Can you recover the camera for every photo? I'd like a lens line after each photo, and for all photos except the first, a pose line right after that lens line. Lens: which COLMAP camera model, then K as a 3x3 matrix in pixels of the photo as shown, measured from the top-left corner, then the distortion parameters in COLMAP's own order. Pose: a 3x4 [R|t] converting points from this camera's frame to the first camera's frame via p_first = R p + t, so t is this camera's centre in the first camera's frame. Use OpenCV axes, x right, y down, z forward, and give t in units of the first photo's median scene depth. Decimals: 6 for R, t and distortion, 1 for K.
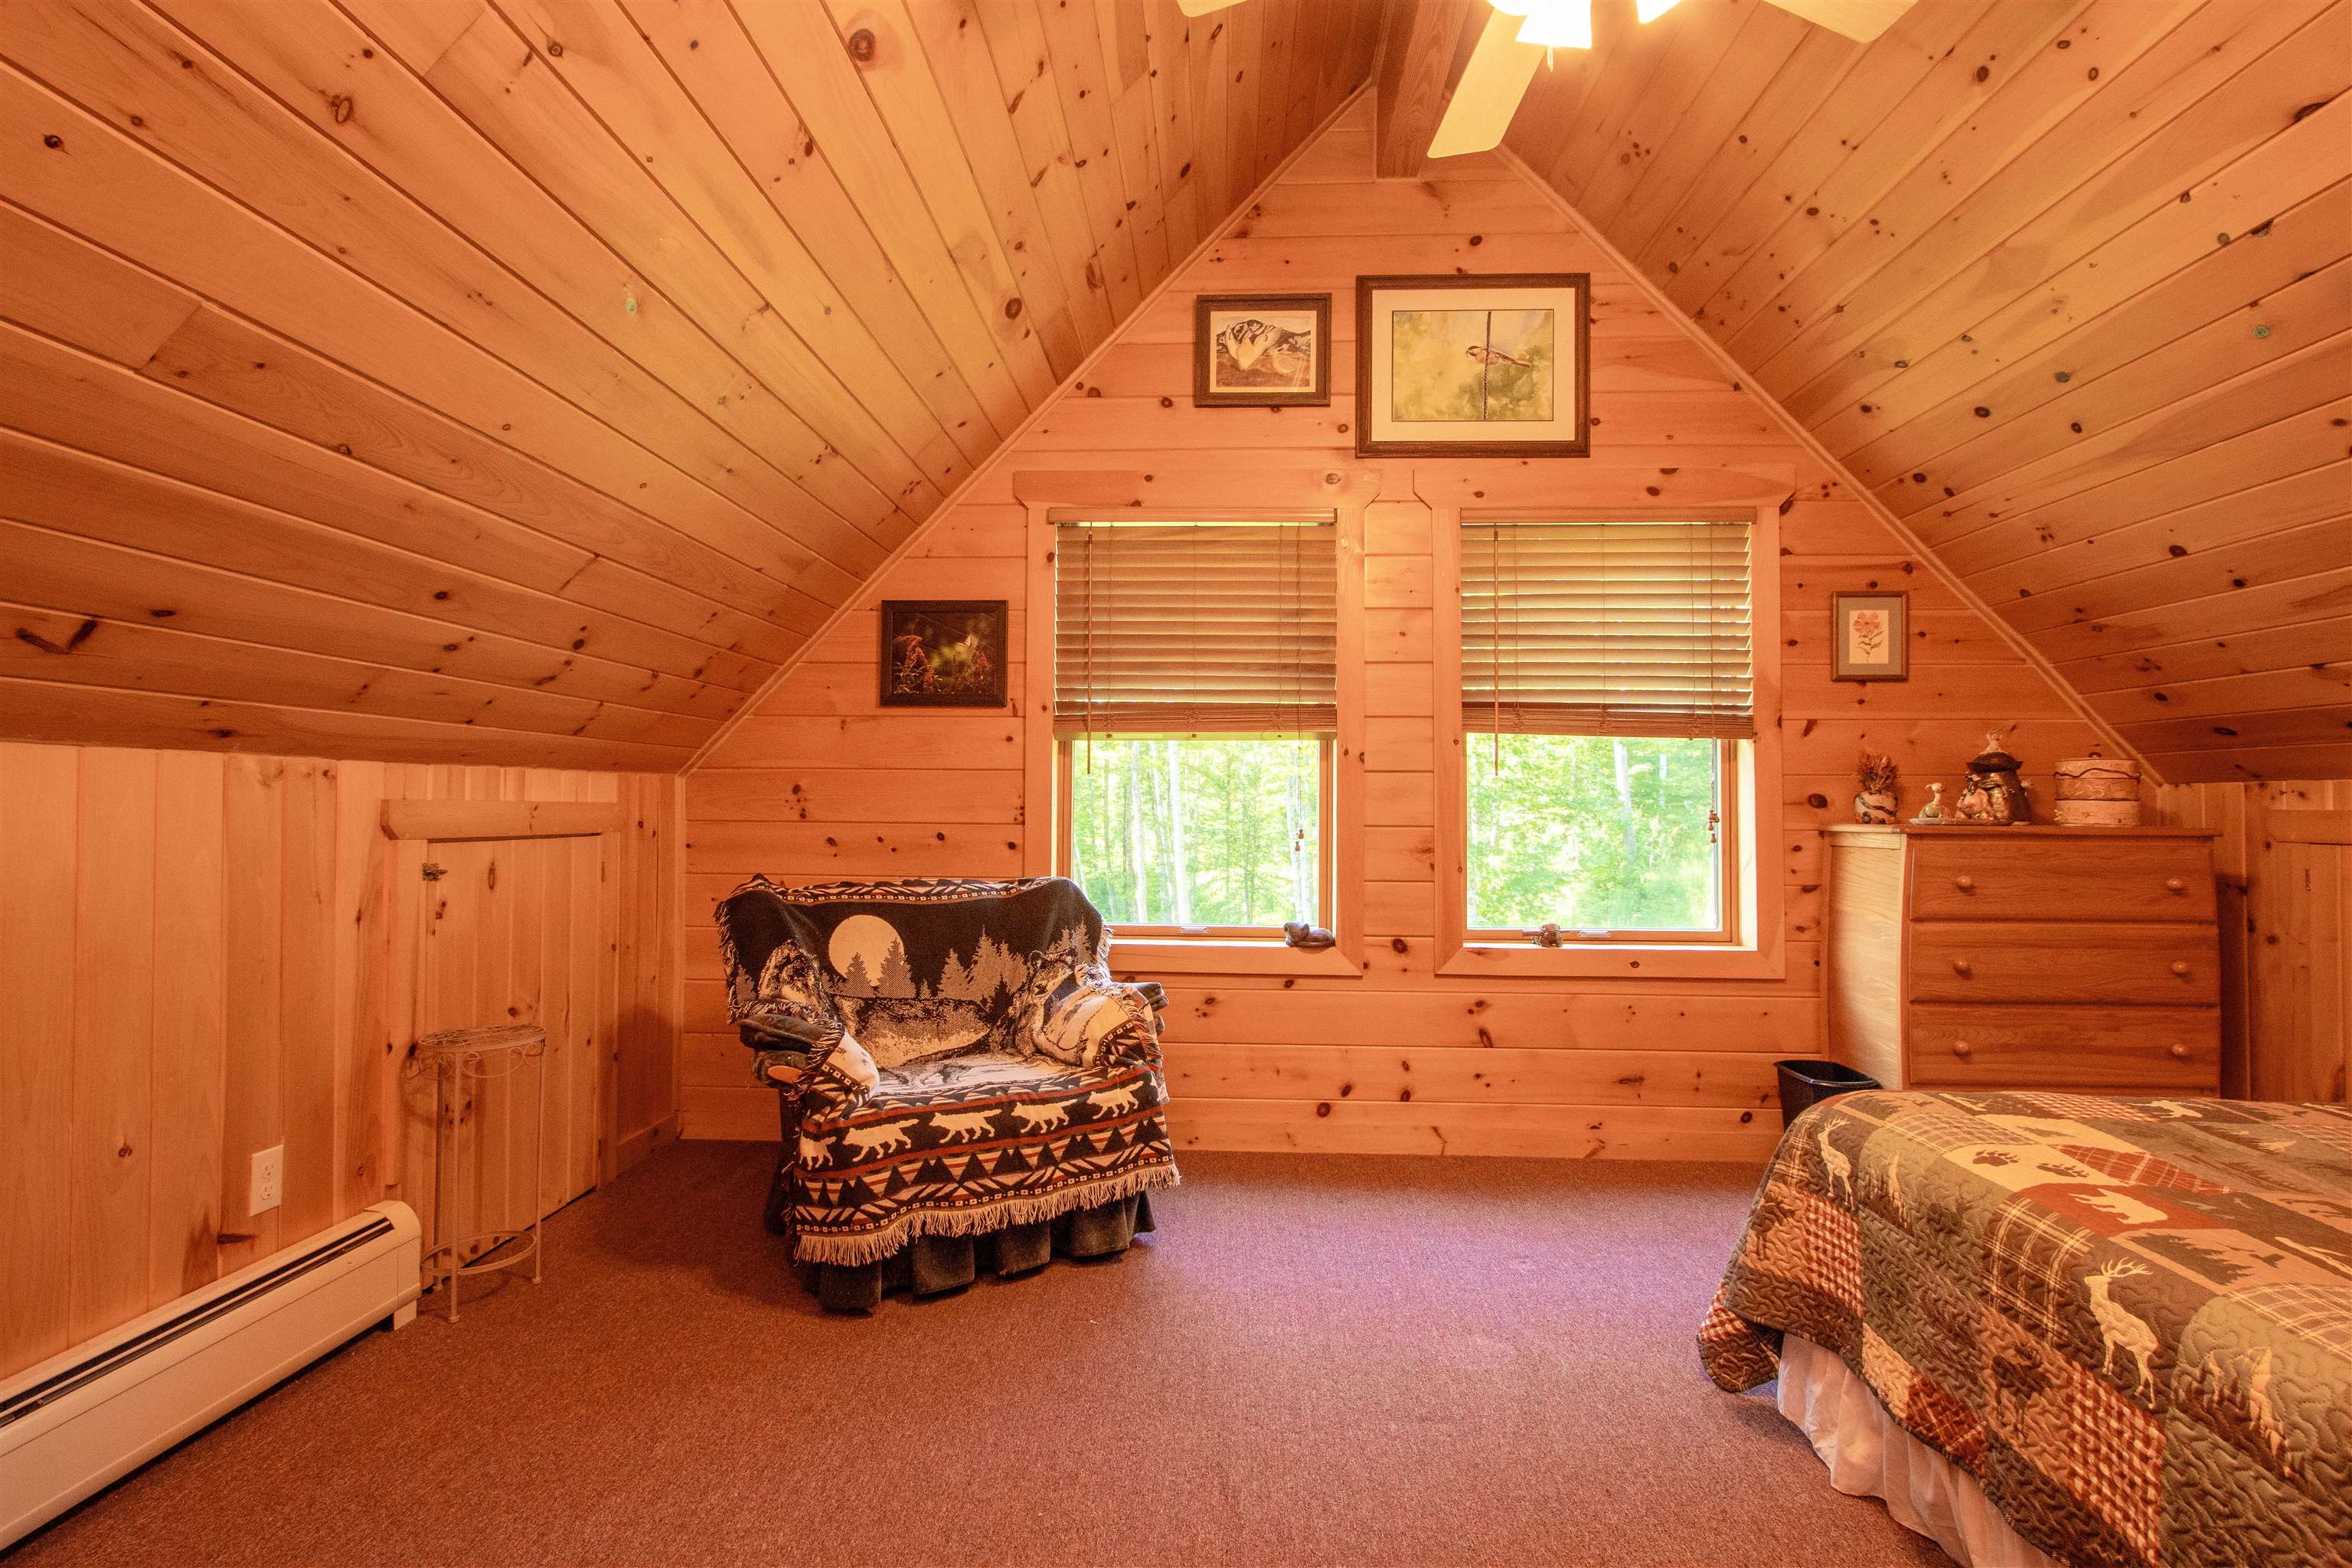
lens RADIAL K [[1132.5, 0, 1141.3], [0, 1132.5, 774.4], [0, 0, 1]] dist [-0.019534, 0.003671]
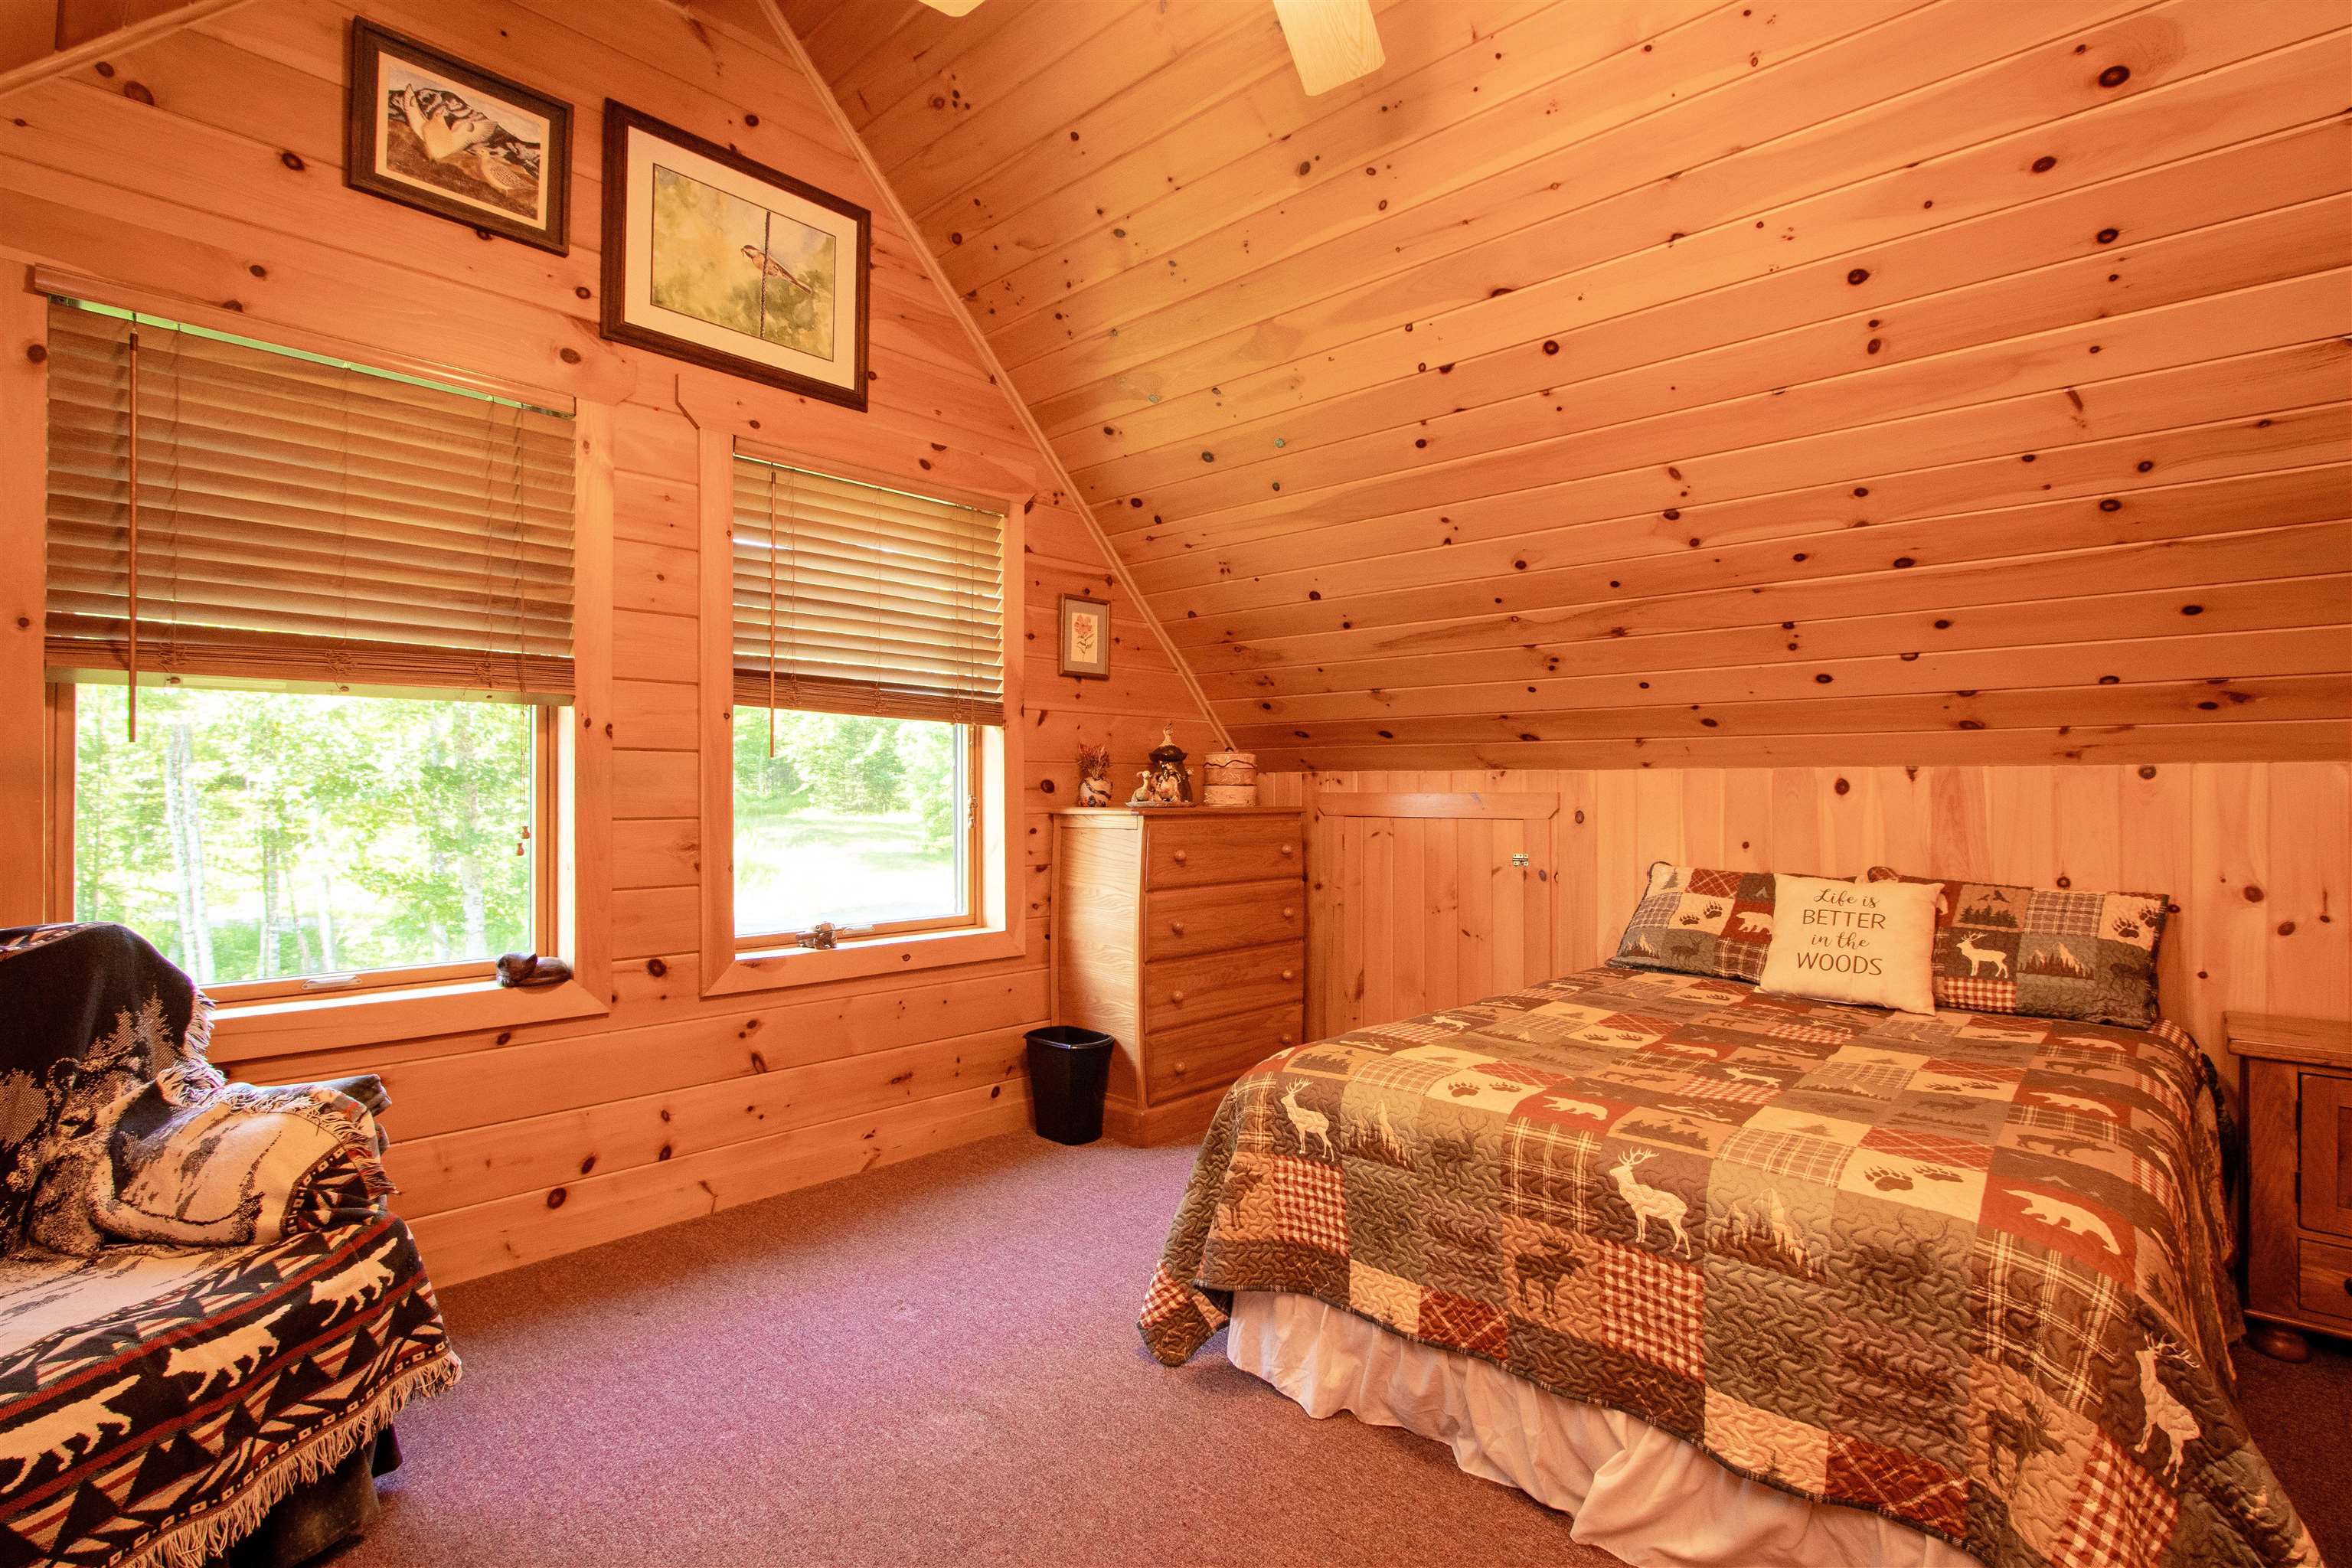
lens RADIAL K [[1132.5, 0, 1180.7], [0, 1132.5, 787.5], [0, 0, 1]] dist [-0.019534, 0.003671]
pose [[0.626835, -0.002833, 0.779147, -0.173830], [-0.018522, 0.999657, 0.018536, 0.002651], [-0.778932, -0.026050, 0.626567, 0.235044]]
